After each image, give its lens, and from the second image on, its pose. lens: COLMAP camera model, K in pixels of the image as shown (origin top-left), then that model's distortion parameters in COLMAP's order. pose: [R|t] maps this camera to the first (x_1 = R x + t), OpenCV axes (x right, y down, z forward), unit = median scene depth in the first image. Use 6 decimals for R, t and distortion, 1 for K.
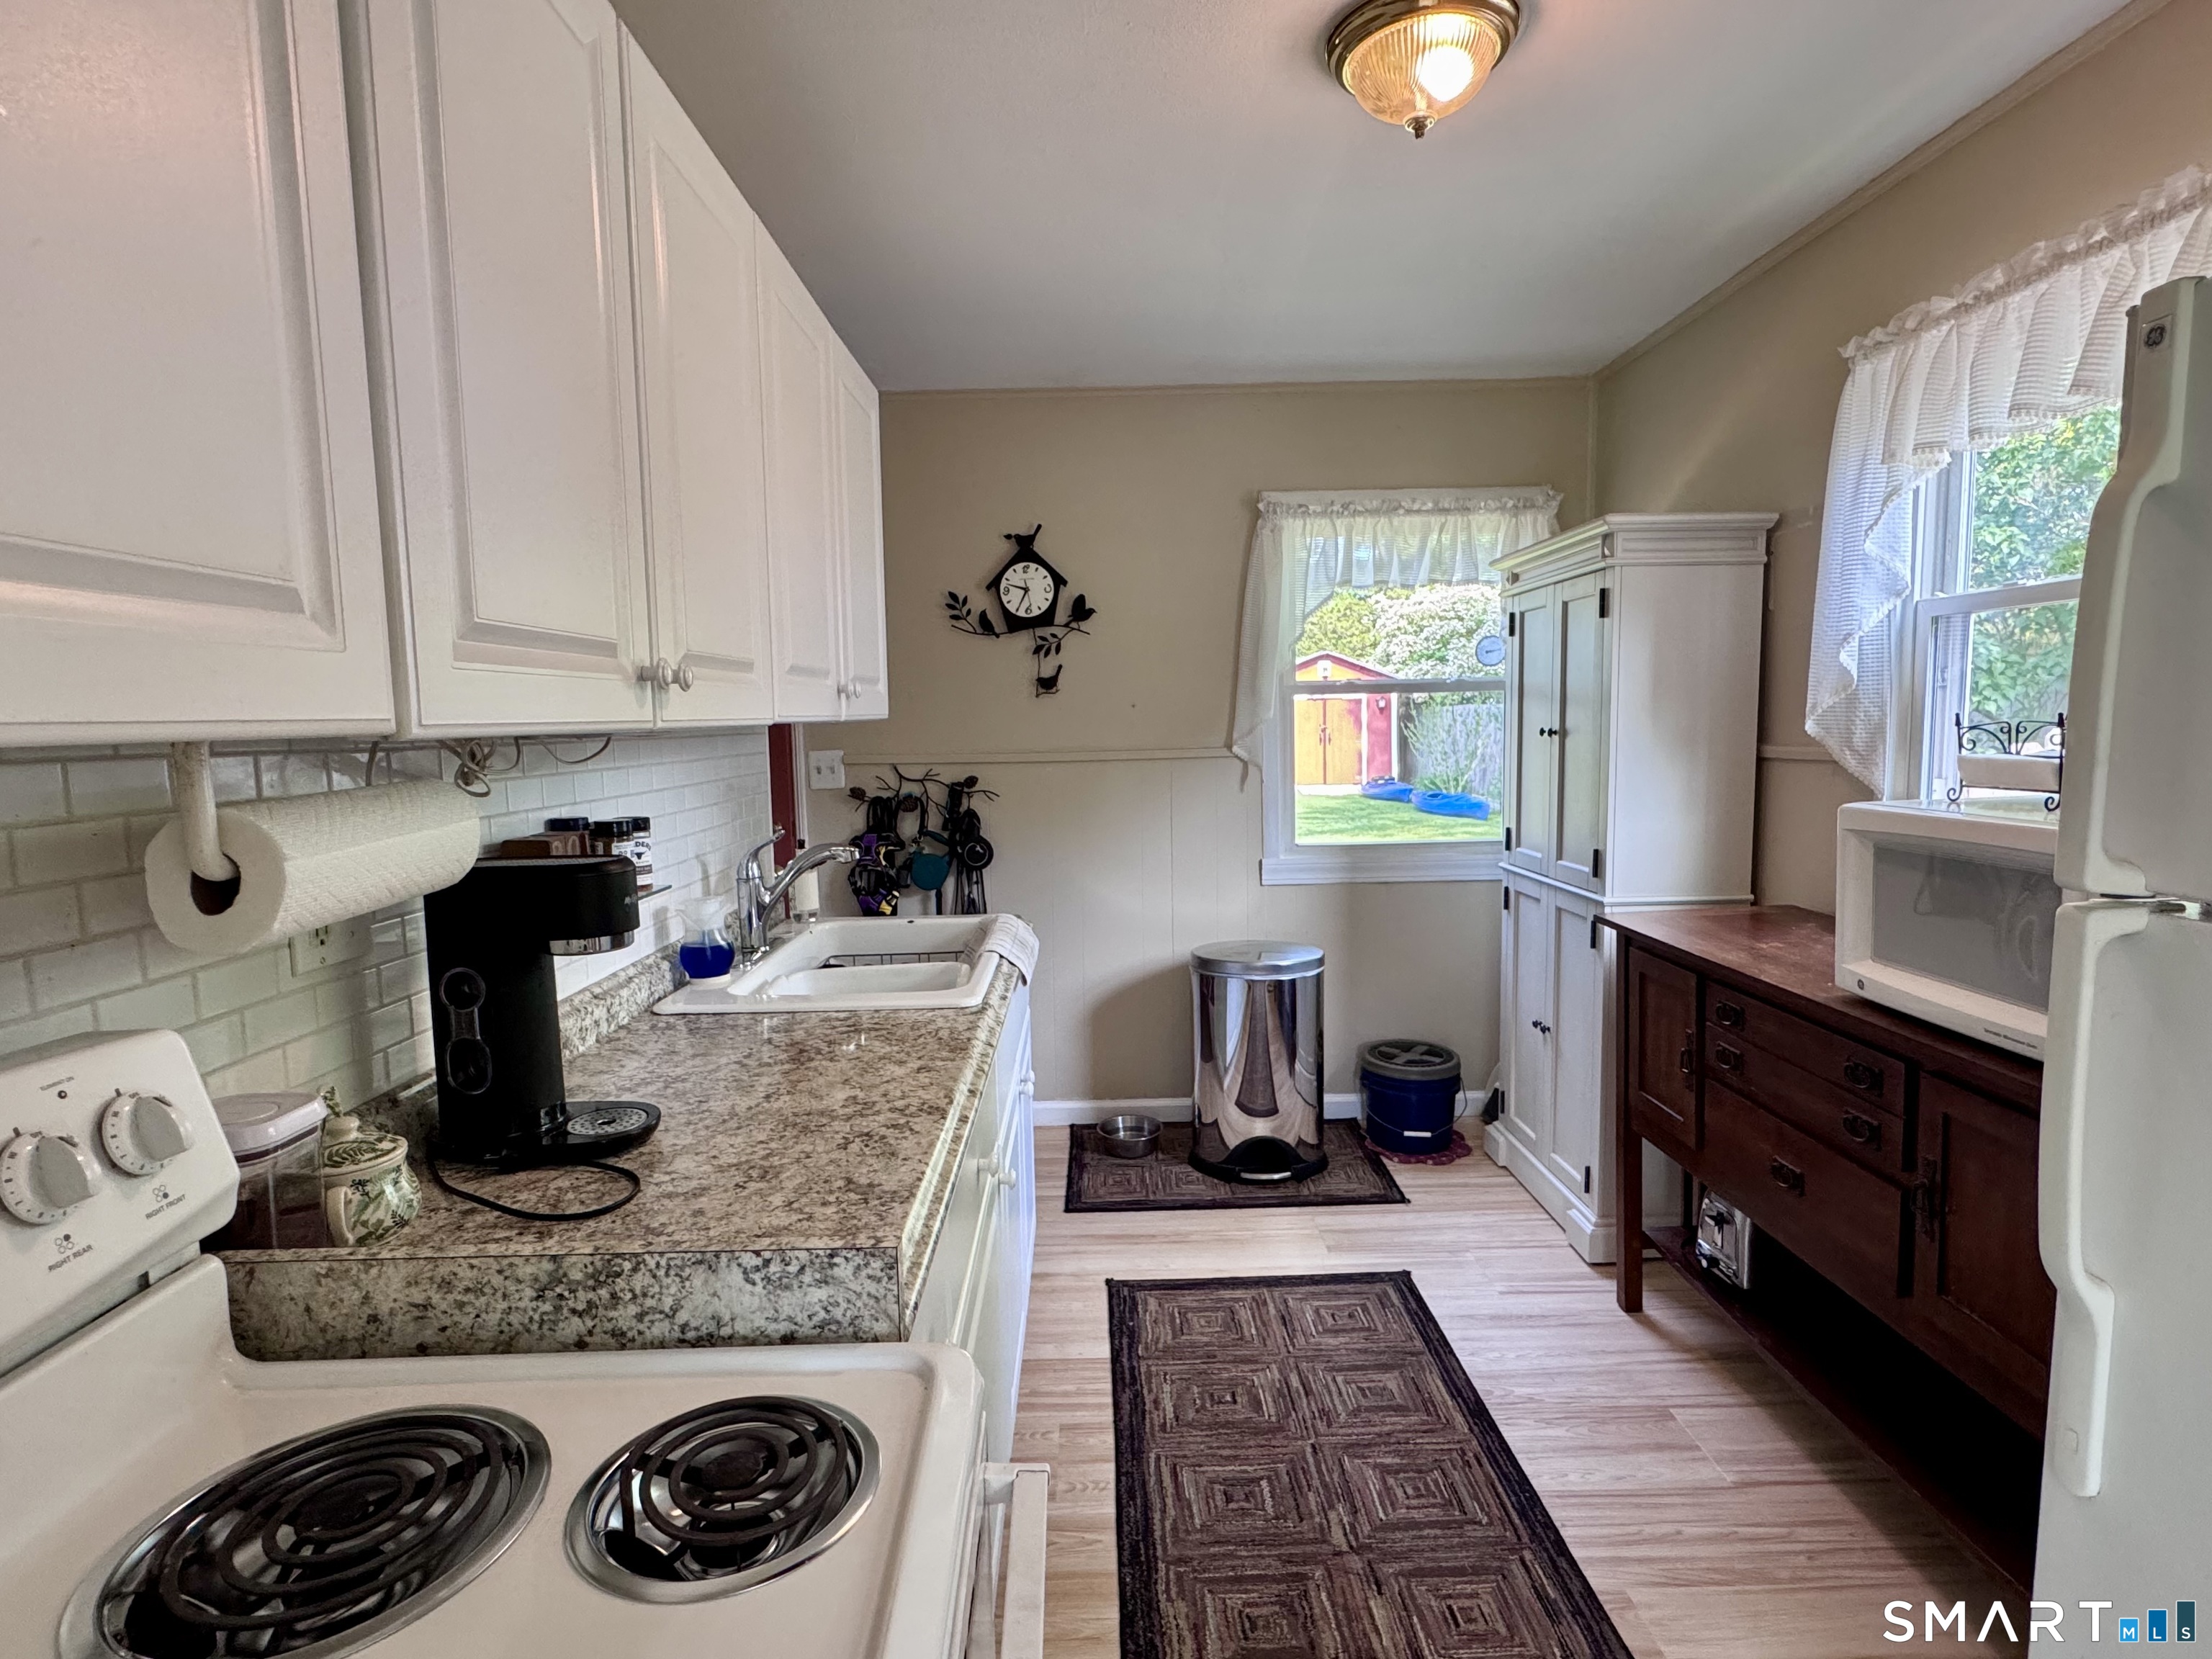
lens RADIAL K [[1099.6, 0, 1106.4], [0, 1099.6, 821.5], [0, 0, 1]] dist [-0.001982, -0.000143]
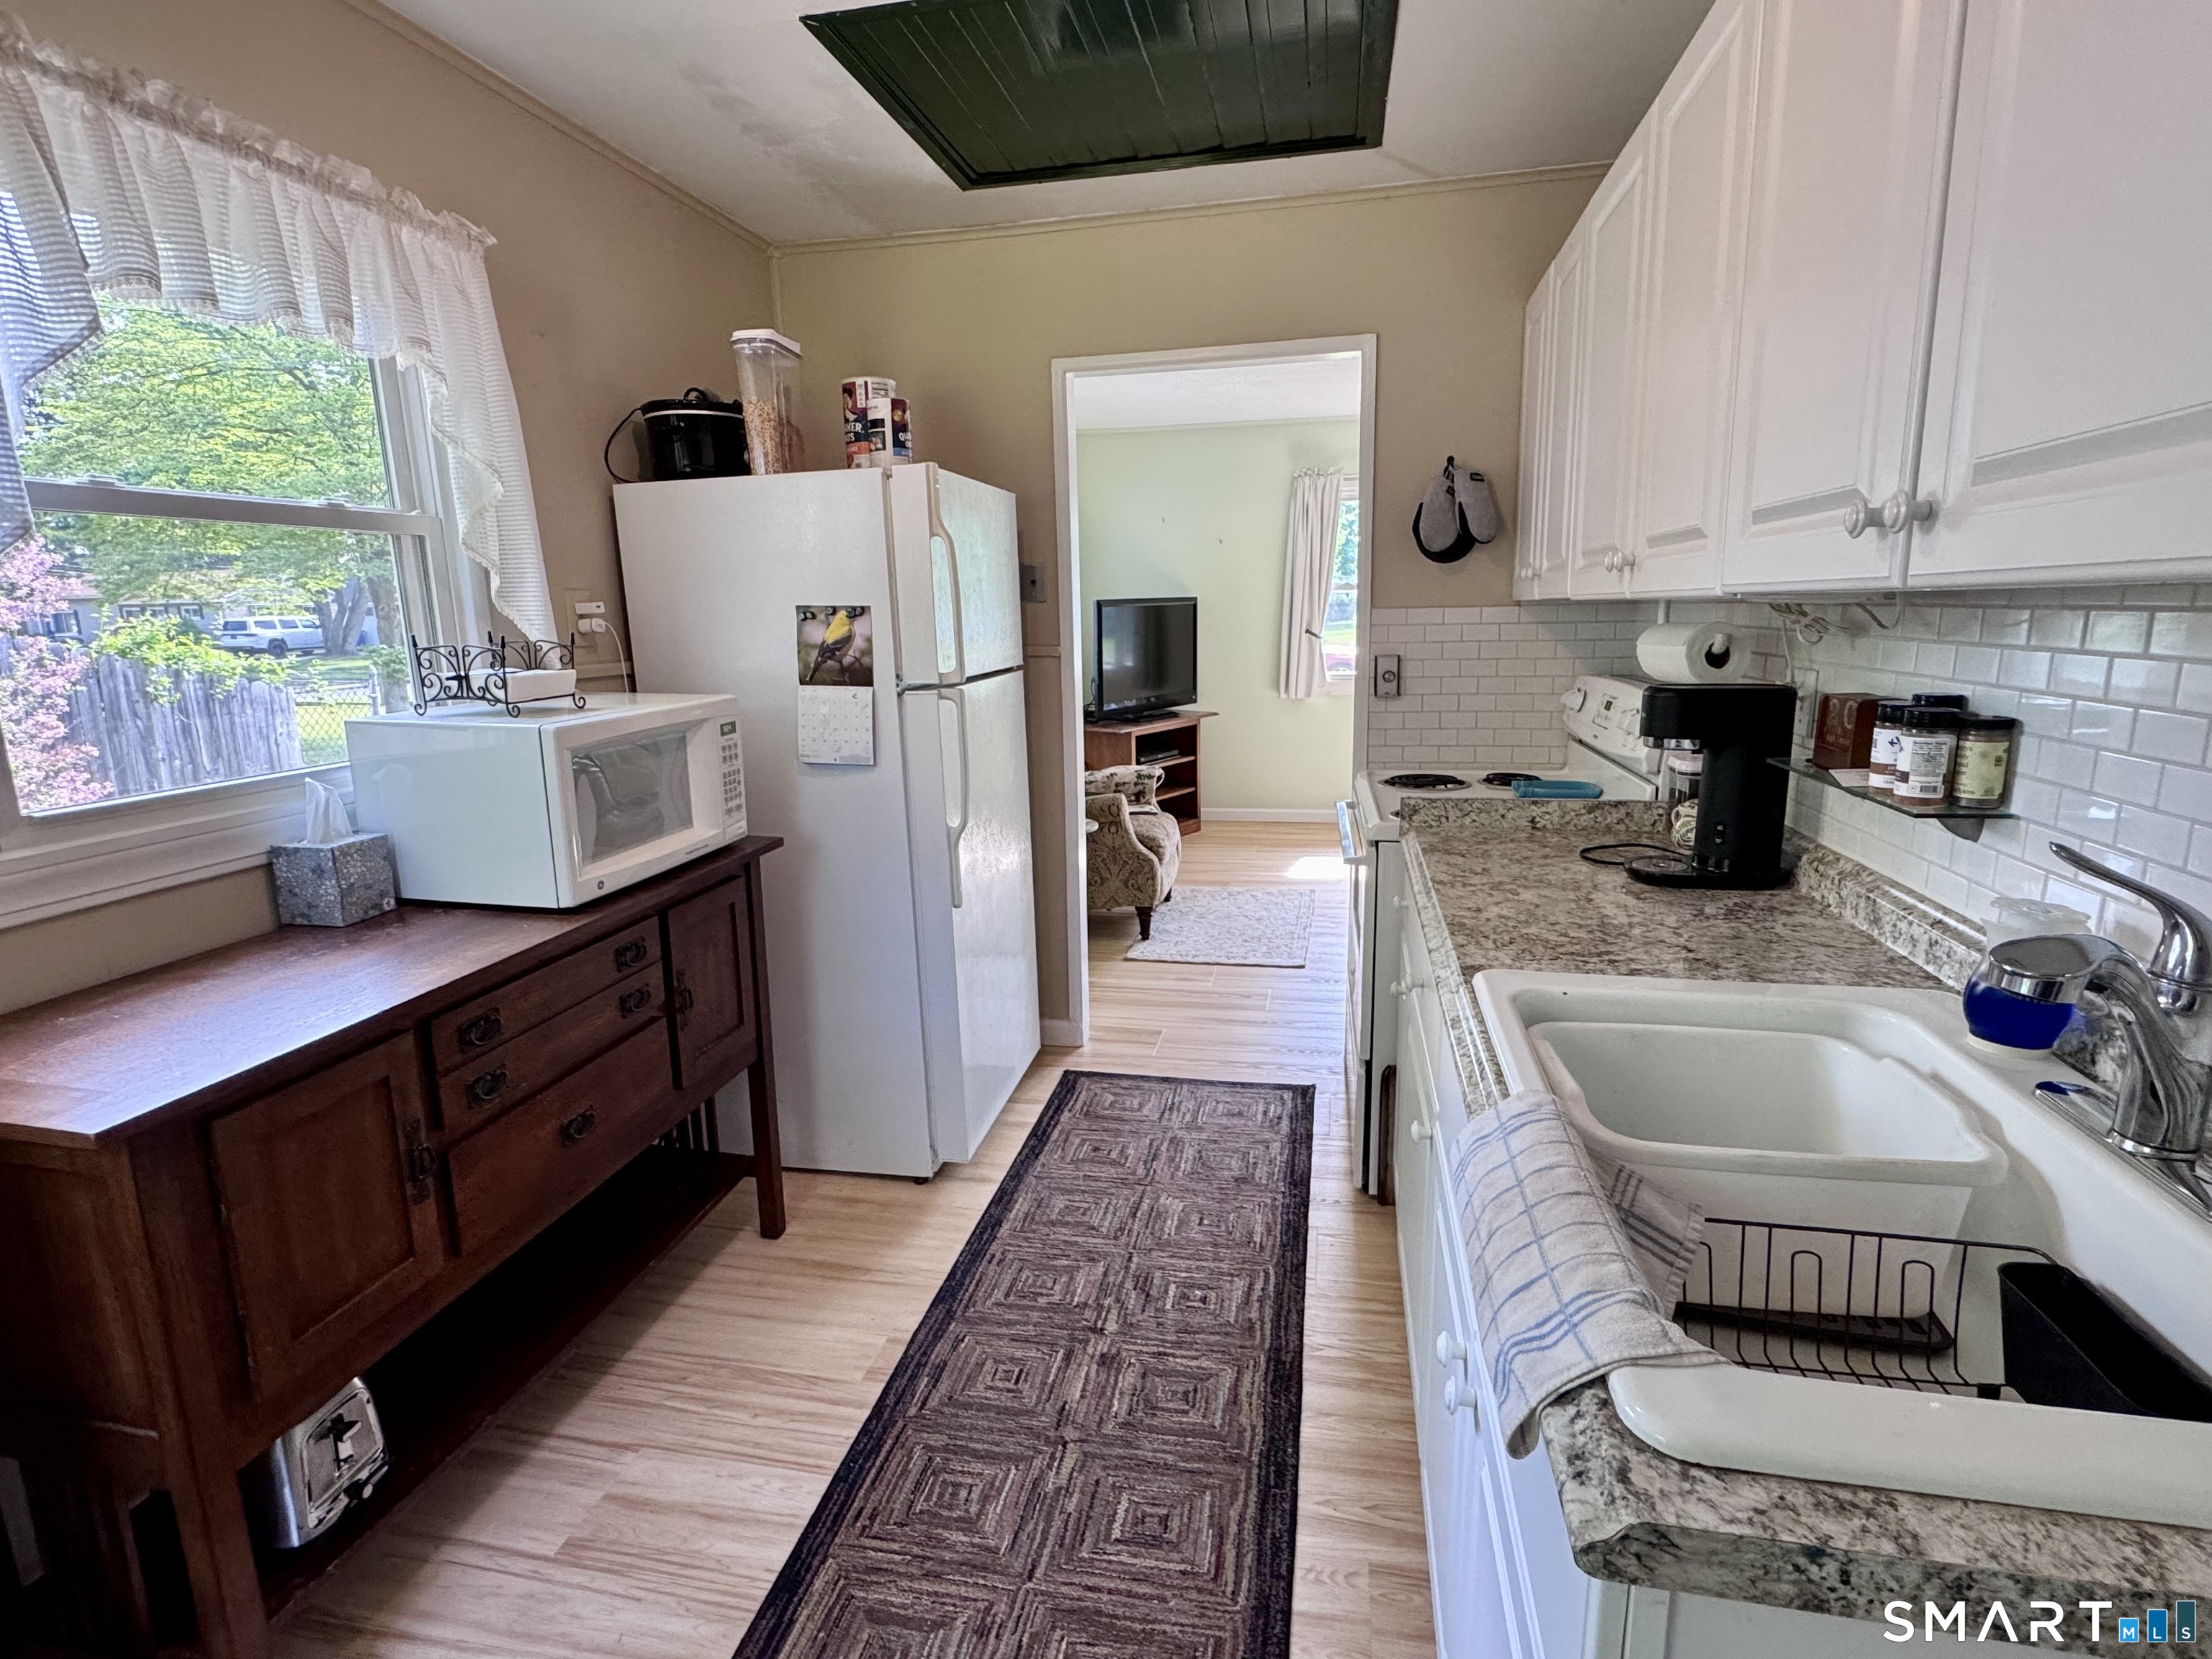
lens RADIAL K [[1099.6, 0, 1103.6], [0, 1099.6, 828.4], [0, 0, 1]] dist [-0.001982, -0.000143]
pose [[-0.975311, 0.004489, 0.220791, -0.037028], [0.068350, 0.956837, 0.282474, -0.160234], [-0.209993, 0.290591, -0.933520, 1.691321]]
